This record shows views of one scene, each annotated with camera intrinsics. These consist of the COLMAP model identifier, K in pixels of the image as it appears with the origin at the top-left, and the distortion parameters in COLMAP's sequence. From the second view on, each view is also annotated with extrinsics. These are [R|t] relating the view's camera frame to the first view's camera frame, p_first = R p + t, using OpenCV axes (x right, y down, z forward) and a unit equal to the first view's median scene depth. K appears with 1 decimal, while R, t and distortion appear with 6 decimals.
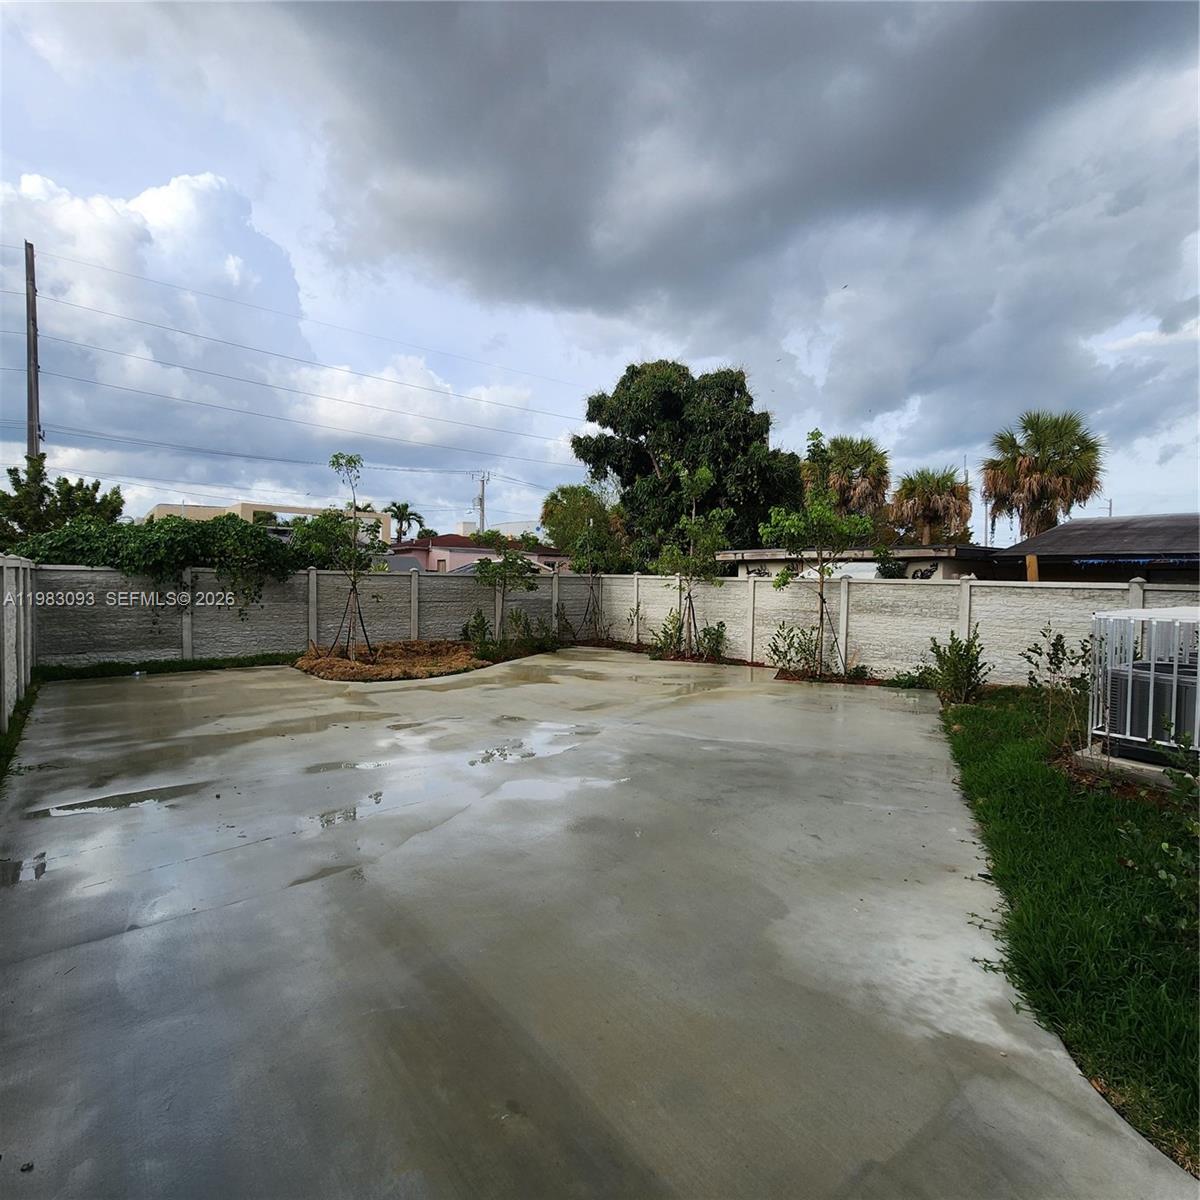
lens RADIAL K [[660.9, 0, 598.4], [0, 660.9, 593.4], [0, 0, 1]] dist [0.003529, 0.002605]
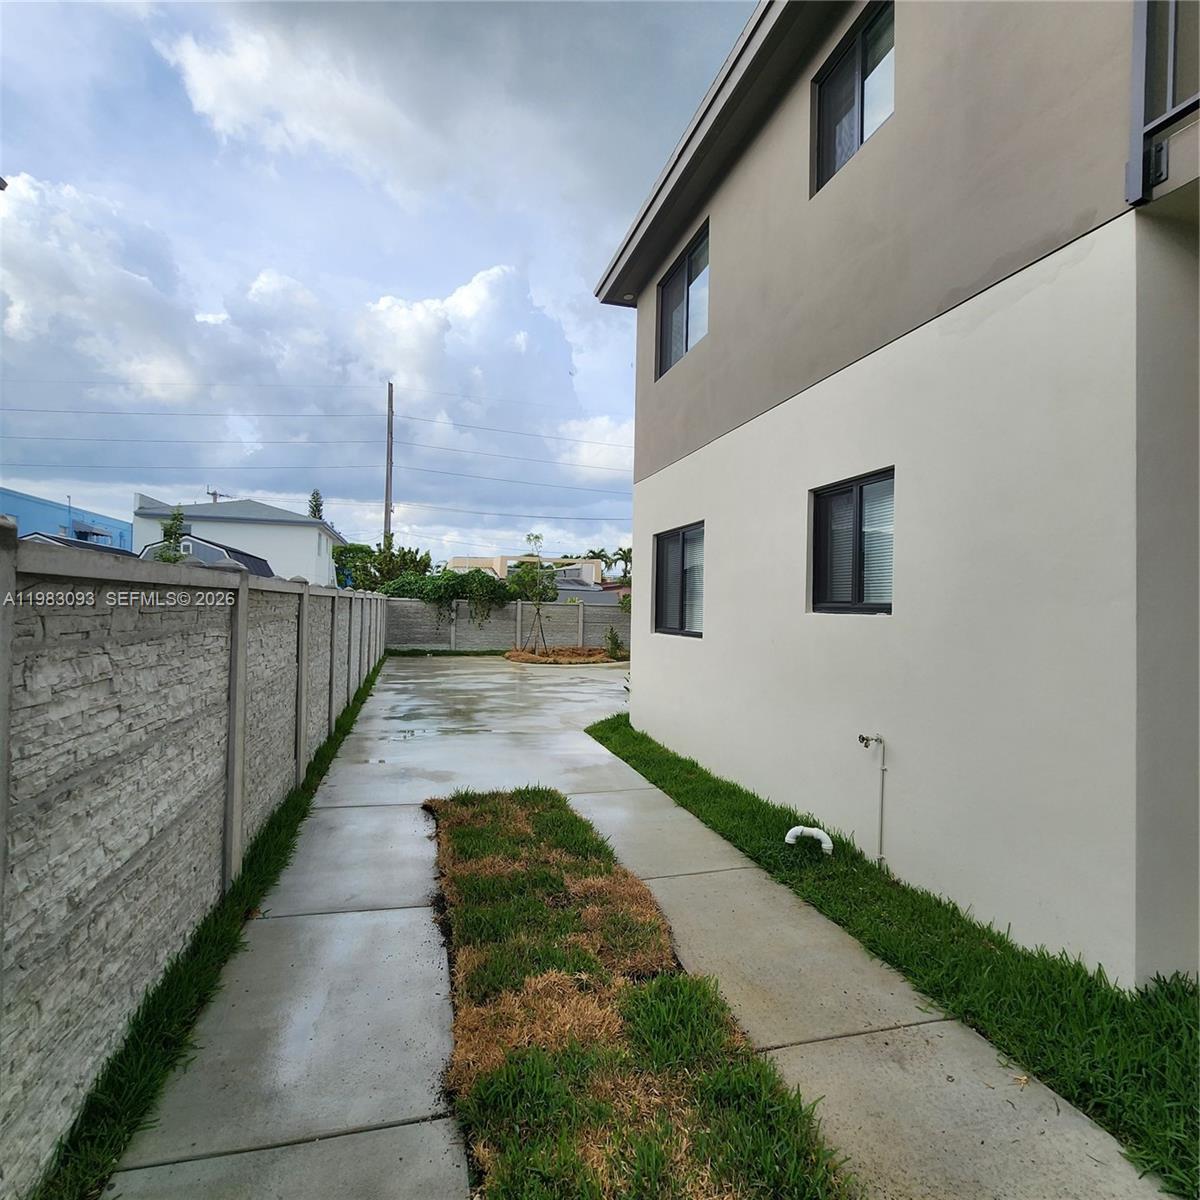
lens RADIAL K [[660.9, 0, 598.4], [0, 660.9, 593.4], [0, 0, 1]] dist [0.003529, 0.002605]
pose [[0.934057, -0.001245, -0.357122, 0.386543], [-0.018769, 0.998441, -0.052570, 0.031502], [0.356631, 0.055806, 0.932577, -0.536822]]
